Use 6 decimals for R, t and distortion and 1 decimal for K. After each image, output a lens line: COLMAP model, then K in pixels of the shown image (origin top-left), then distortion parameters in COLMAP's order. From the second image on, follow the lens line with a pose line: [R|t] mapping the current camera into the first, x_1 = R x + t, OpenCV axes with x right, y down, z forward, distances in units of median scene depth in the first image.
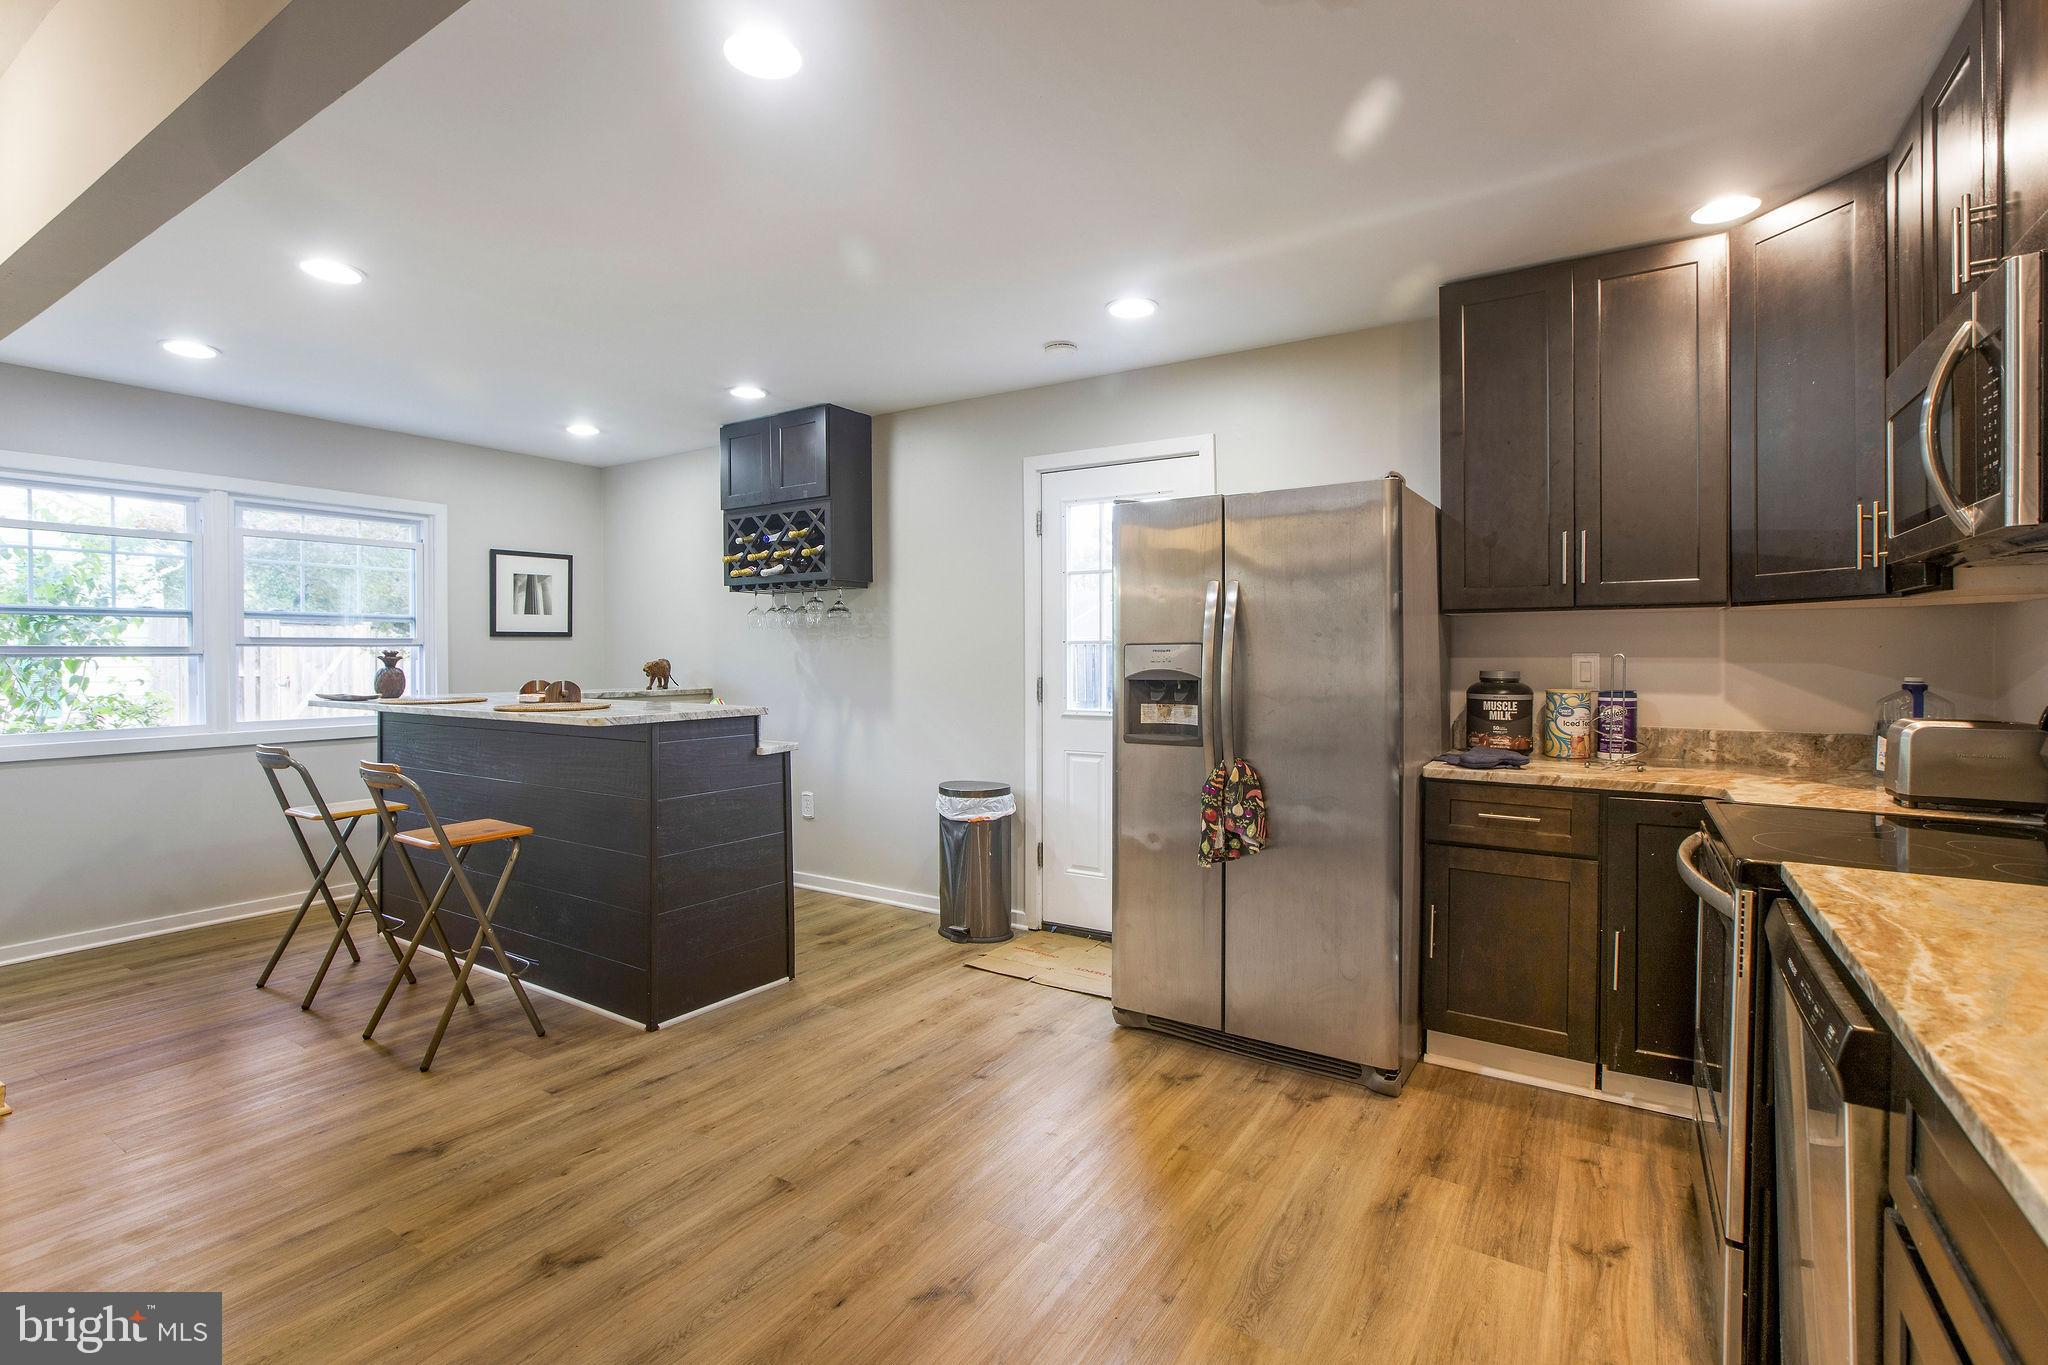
lens RADIAL K [[920.2, 0, 1031.7], [0, 920.2, 663.7], [0, 0, 1]] dist [-0.019670, 0.015249]
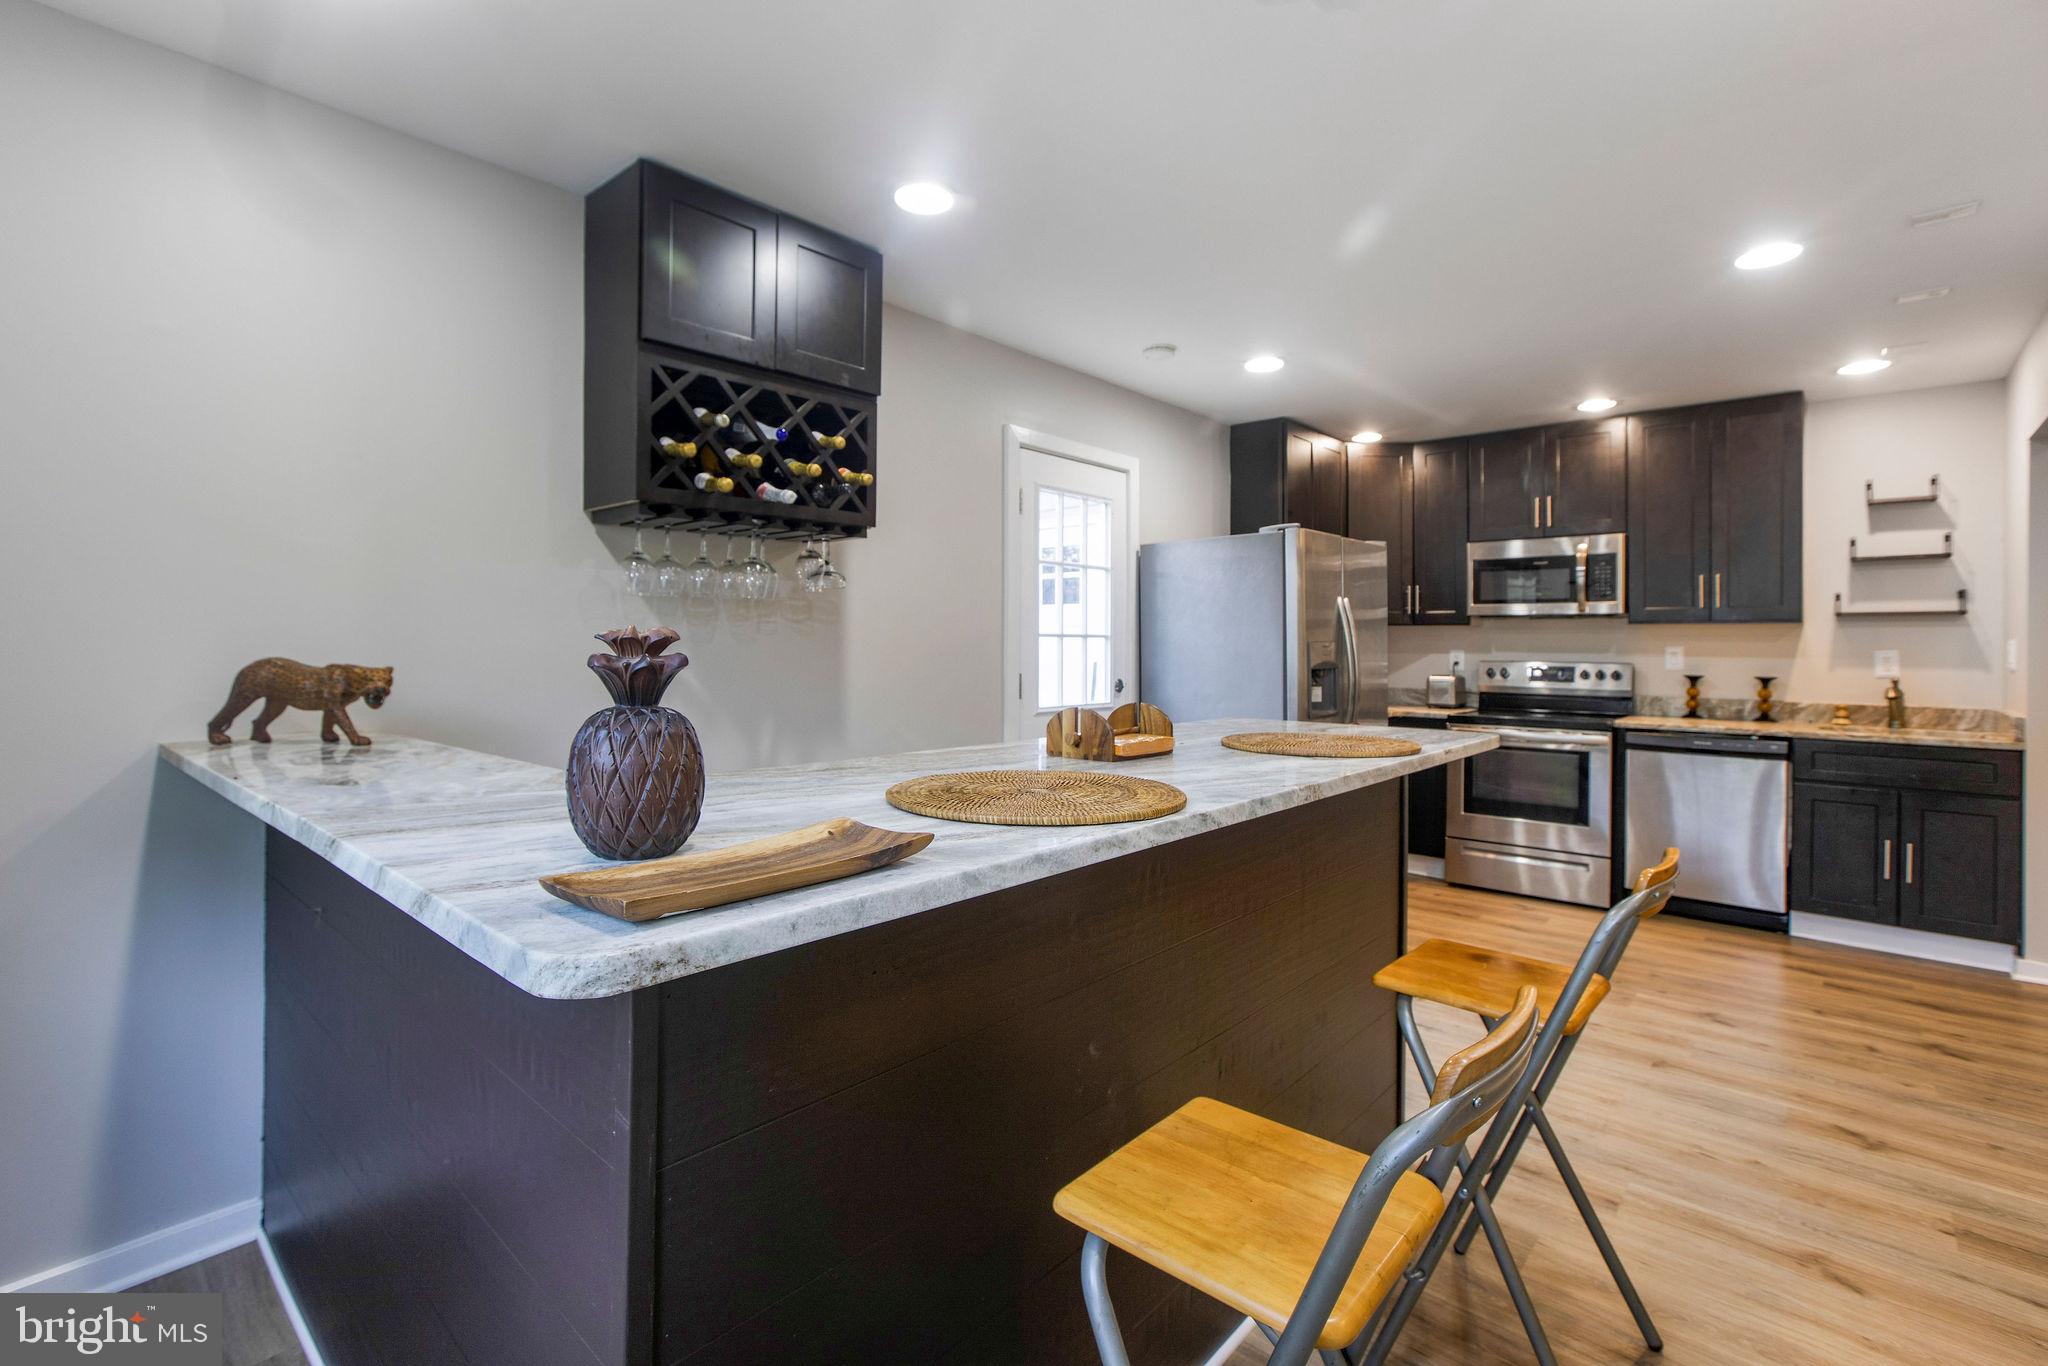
lens RADIAL K [[920.2, 0, 1001.3], [0, 920.2, 629.3], [0, 0, 1]] dist [-0.019670, 0.015249]
pose [[0.183984, 0.019022, 0.982745, -1.368941], [0.004012, 0.999790, -0.020103, -0.016161], [-0.982921, 0.007641, 0.183870, 1.330723]]
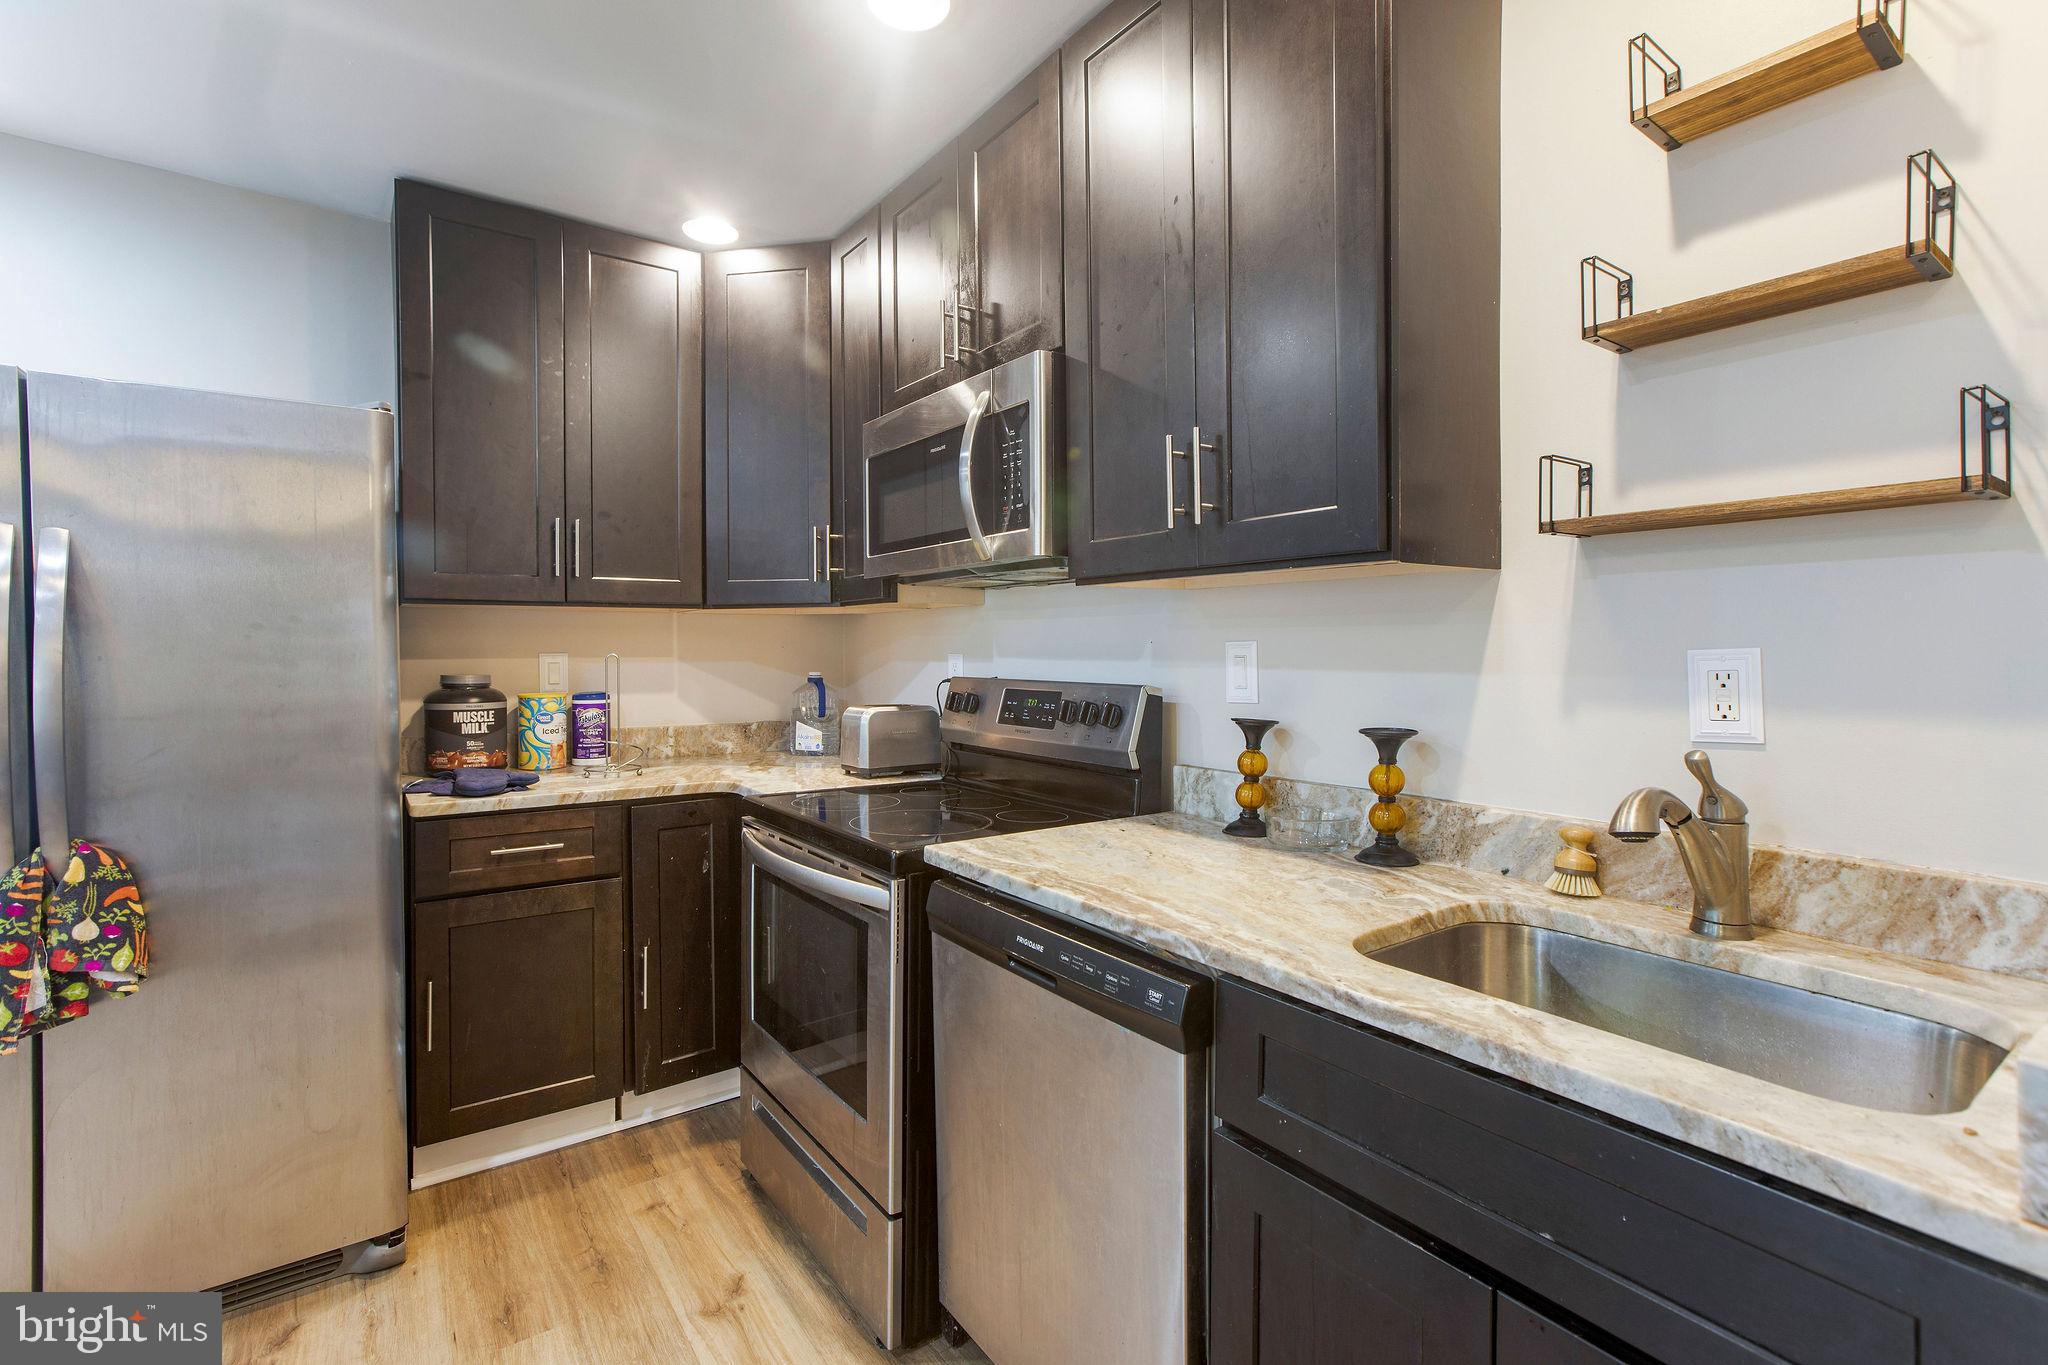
lens RADIAL K [[920.2, 0, 984.3], [0, 920.2, 660.2], [0, 0, 1]] dist [-0.019670, 0.015249]
pose [[0.387326, -0.011874, 0.921866, -0.088689], [0.012036, 0.999897, 0.007823, -0.007172], [-0.921864, 0.008065, 0.387429, 0.280829]]
